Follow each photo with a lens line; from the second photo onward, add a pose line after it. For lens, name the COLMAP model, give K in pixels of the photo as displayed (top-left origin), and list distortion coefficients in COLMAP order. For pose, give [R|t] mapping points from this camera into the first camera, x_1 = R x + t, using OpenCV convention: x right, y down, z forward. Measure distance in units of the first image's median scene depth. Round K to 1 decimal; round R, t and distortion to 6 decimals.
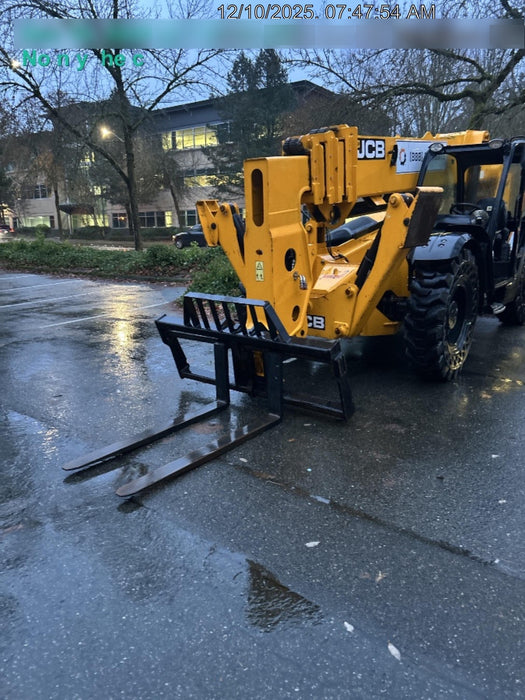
lens RADIAL K [[562.6, 0, 262.5], [0, 562.6, 350.0], [0, 0, 1]] dist [0.079586, -0.001447]
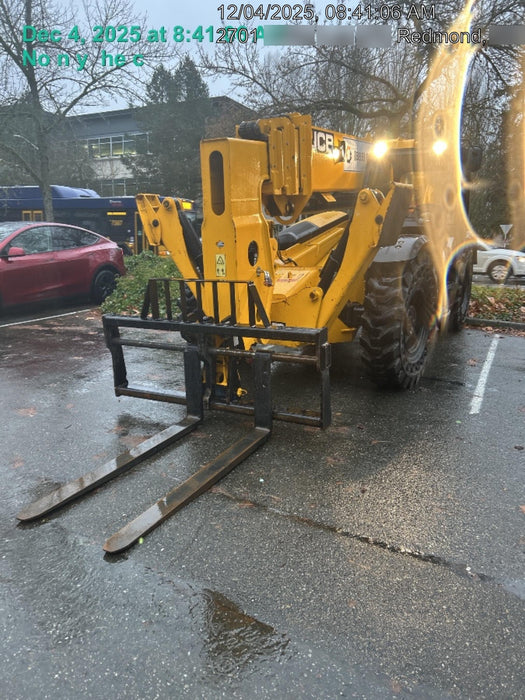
lens RADIAL K [[477.8, 0, 263.9], [0, 477.8, 343.2], [0, 0, 1]] dist [0.112347, -0.102537]
pose [[0.979790, -0.033255, 0.197246, -0.049980], [0.038270, 0.999033, -0.021667, -0.000074], [-0.196335, 0.028777, 0.980115, 0.144369]]
